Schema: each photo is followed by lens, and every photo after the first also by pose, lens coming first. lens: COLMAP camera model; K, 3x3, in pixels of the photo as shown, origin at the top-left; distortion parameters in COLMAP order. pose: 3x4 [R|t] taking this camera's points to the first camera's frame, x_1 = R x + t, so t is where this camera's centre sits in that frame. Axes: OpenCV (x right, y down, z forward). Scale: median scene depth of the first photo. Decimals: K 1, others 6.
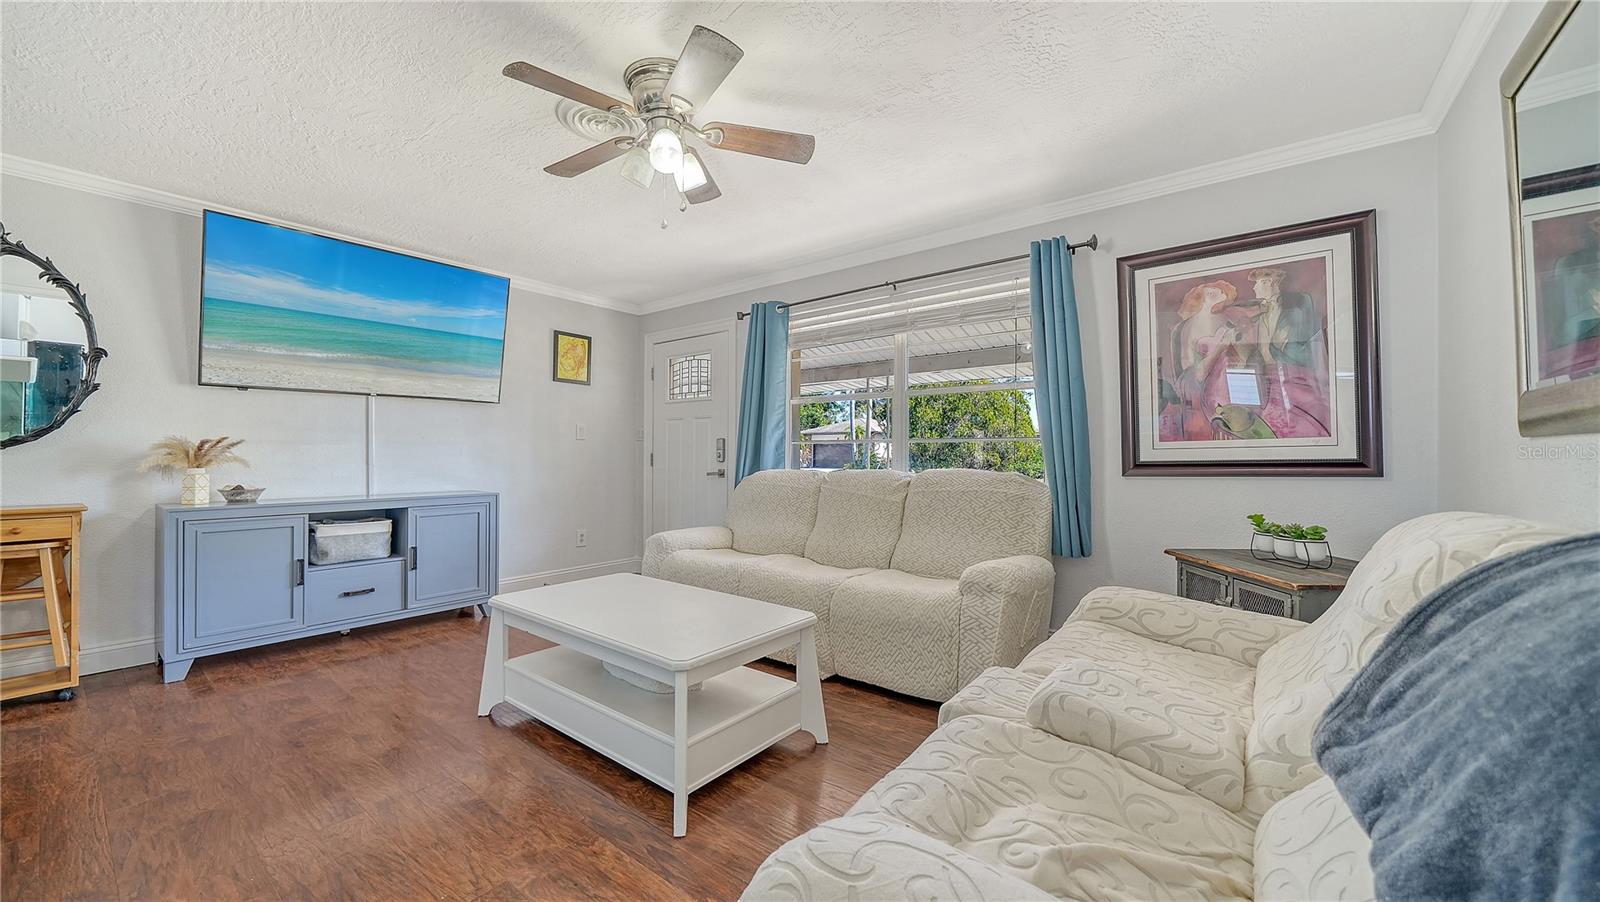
lens RADIAL K [[609.2, 0, 809.1], [0, 609.2, 443.0], [0, 0, 1]] dist [0.008015, -0.001613]
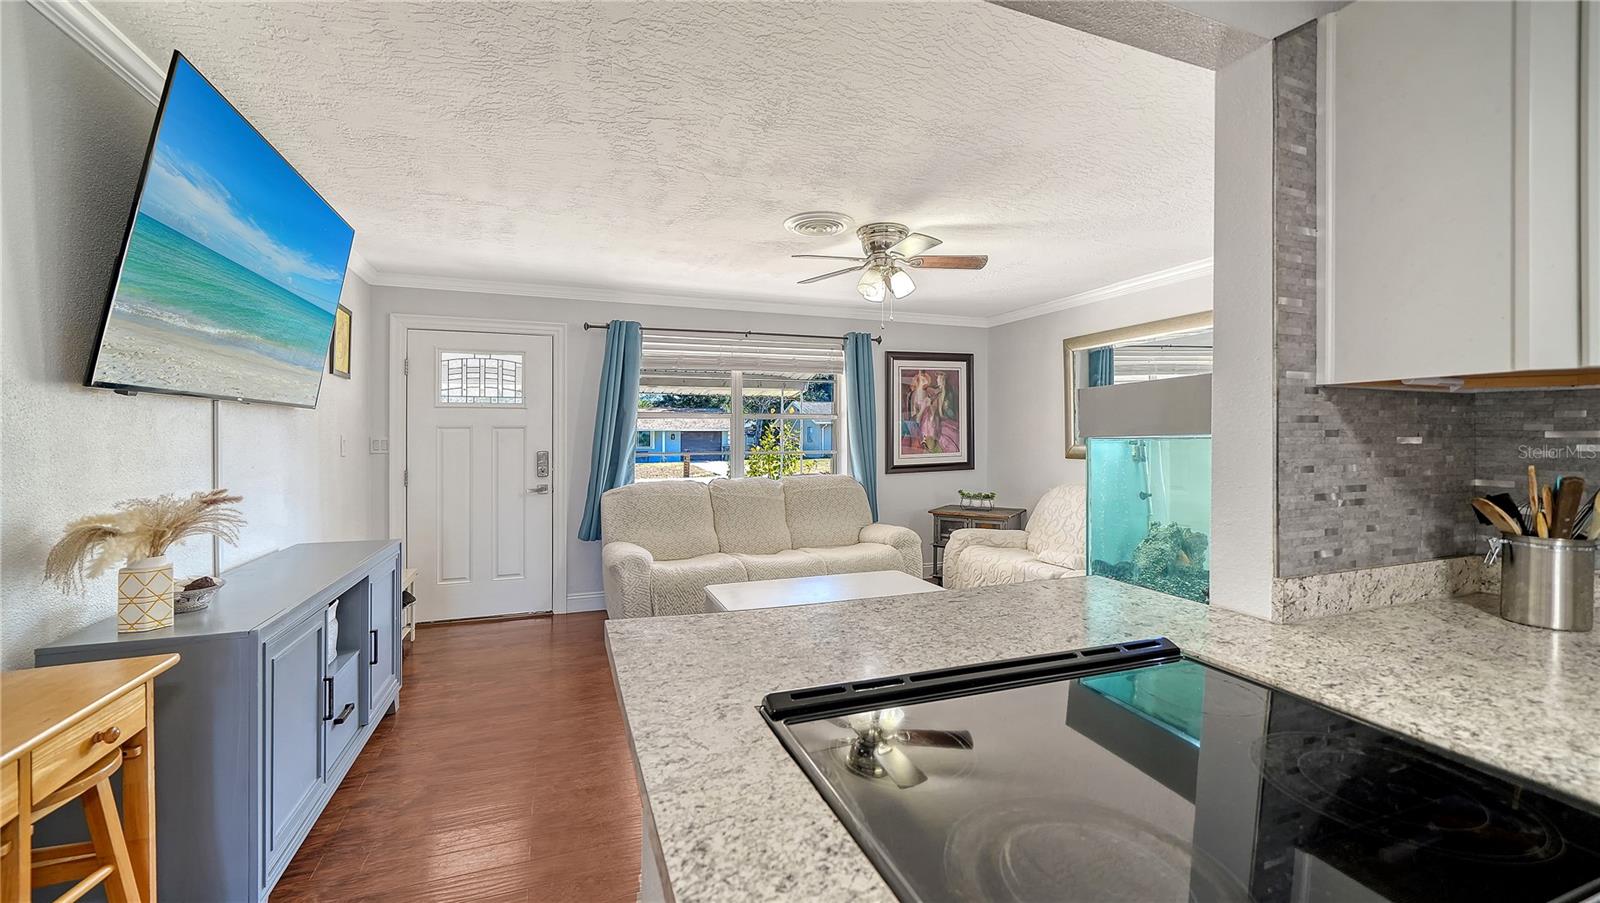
lens RADIAL K [[624.1, 0, 788.8], [0, 624.1, 439.6], [0, 0, 1]] dist [-0.007551, 0.000090]
pose [[0.514895, -0.007548, 0.857220, -1.238970], [-0.013941, 0.999755, 0.017177, -0.075905], [-0.857140, -0.020795, 0.514663, 0.319682]]
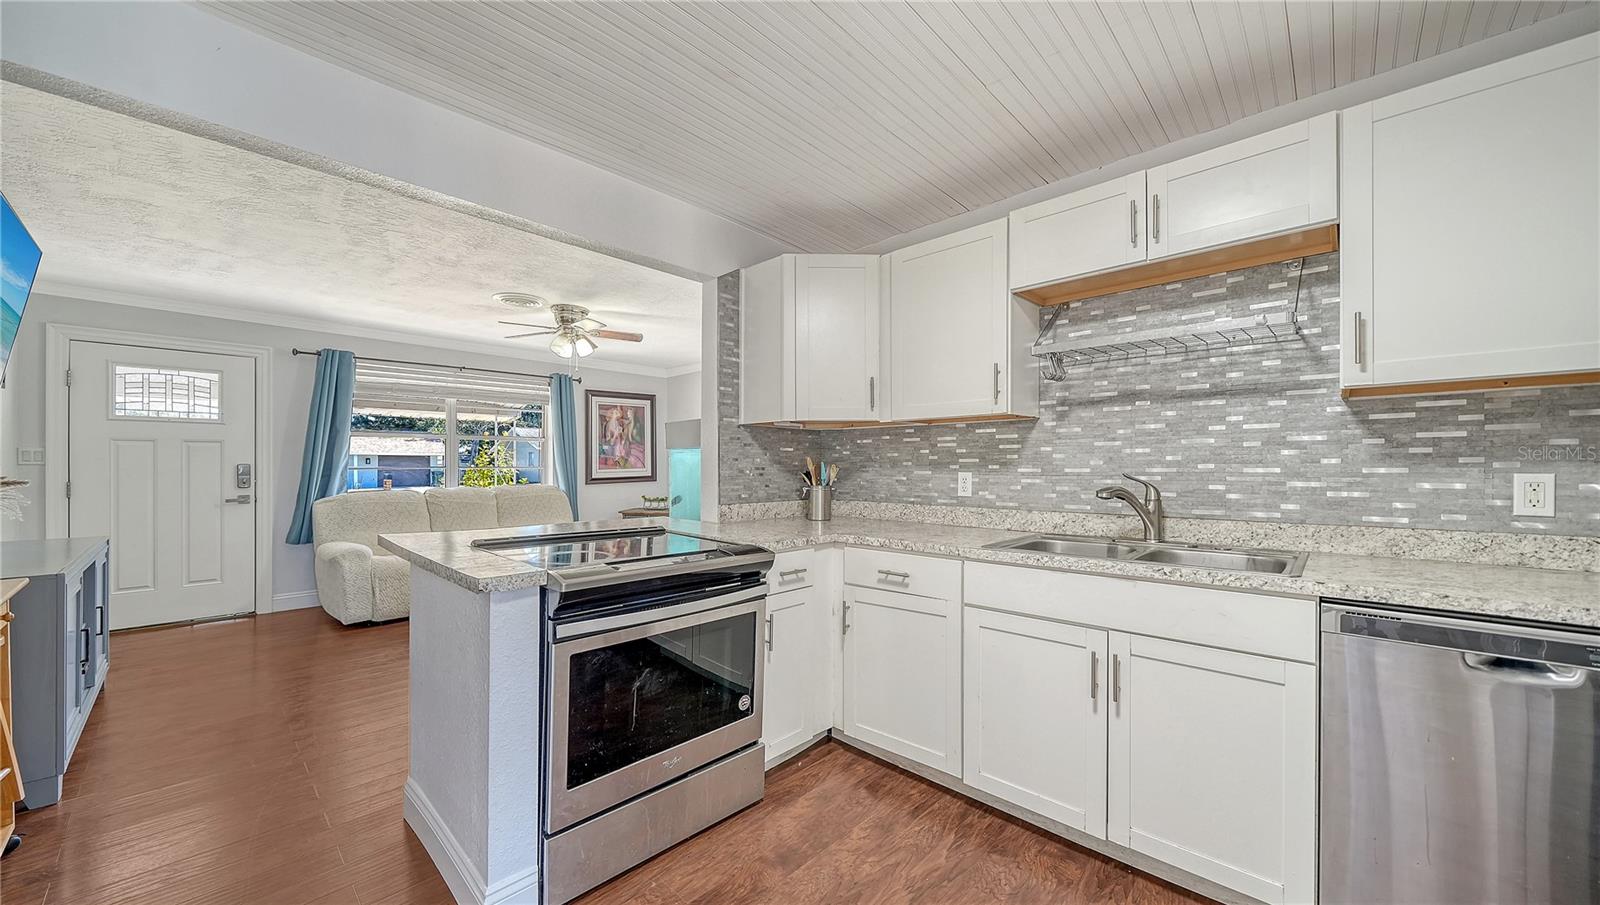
lens RADIAL K [[571.8, 0, 799.8], [0, 571.8, 469.0], [0, 0, 1]] dist [-0.013247, 0.001521]
pose [[0.070335, -0.011211, 0.997460, -1.629954], [-0.021732, 0.999682, 0.012768, -0.051044], [-0.997287, -0.022575, 0.070069, 0.049324]]
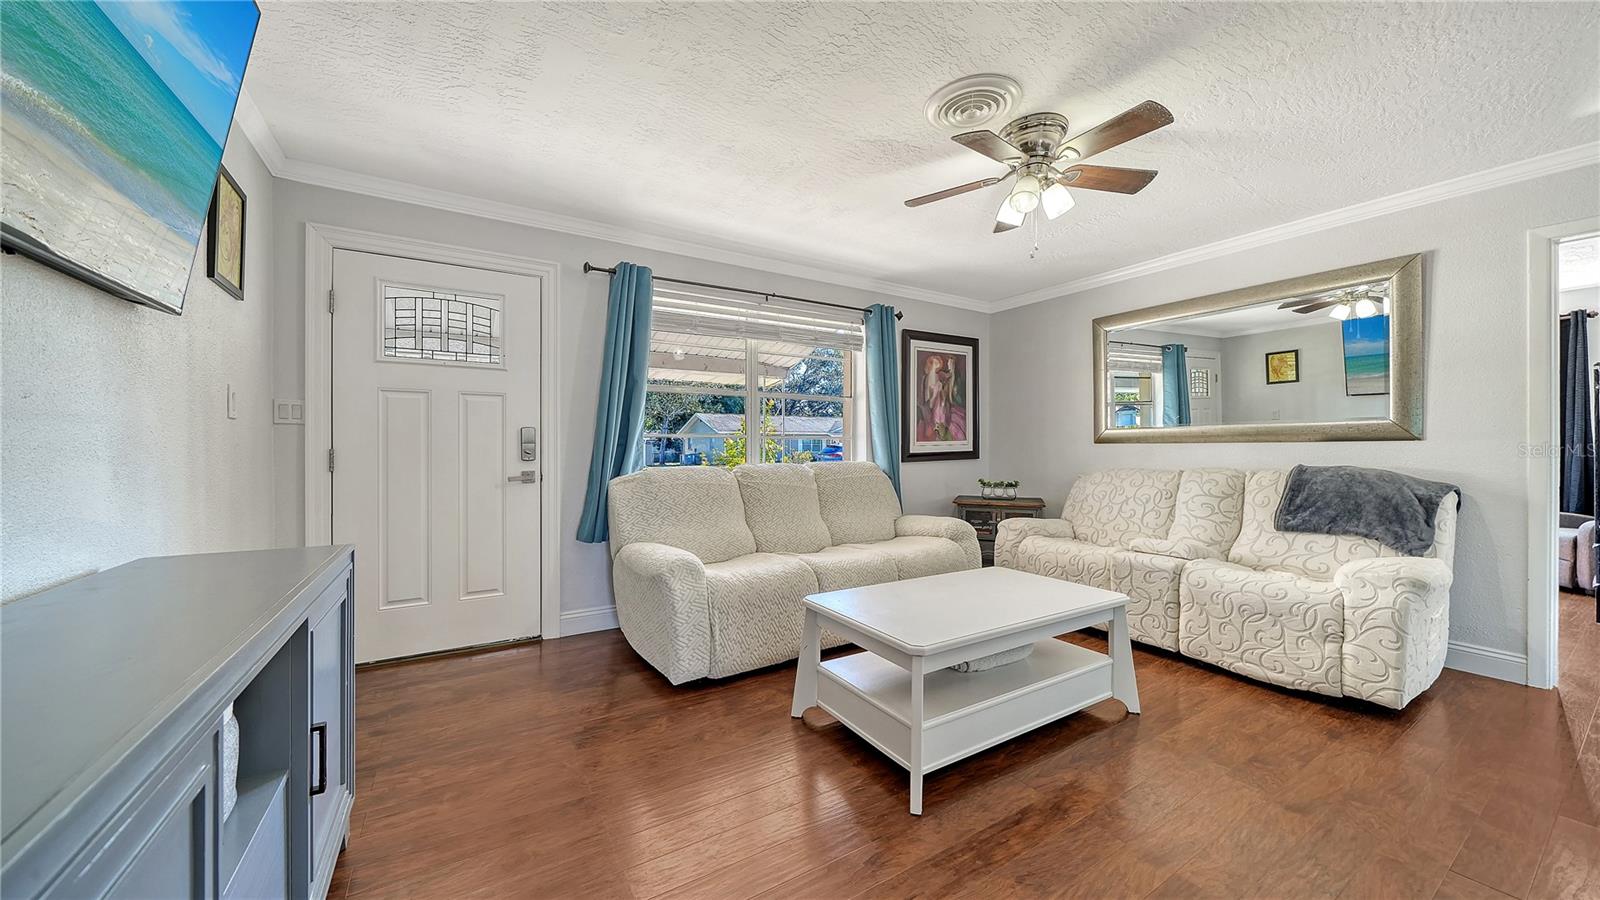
lens RADIAL K [[550.8, 0, 770.4], [0, 550.8, 452.6], [0, 0, 1]] dist [-0.002576, -0.000182]
pose [[0.360185, -0.007971, 0.932847, -1.037928], [-0.016677, 0.999749, 0.014982, 0.012134], [-0.932732, -0.020954, 0.359962, 0.828647]]
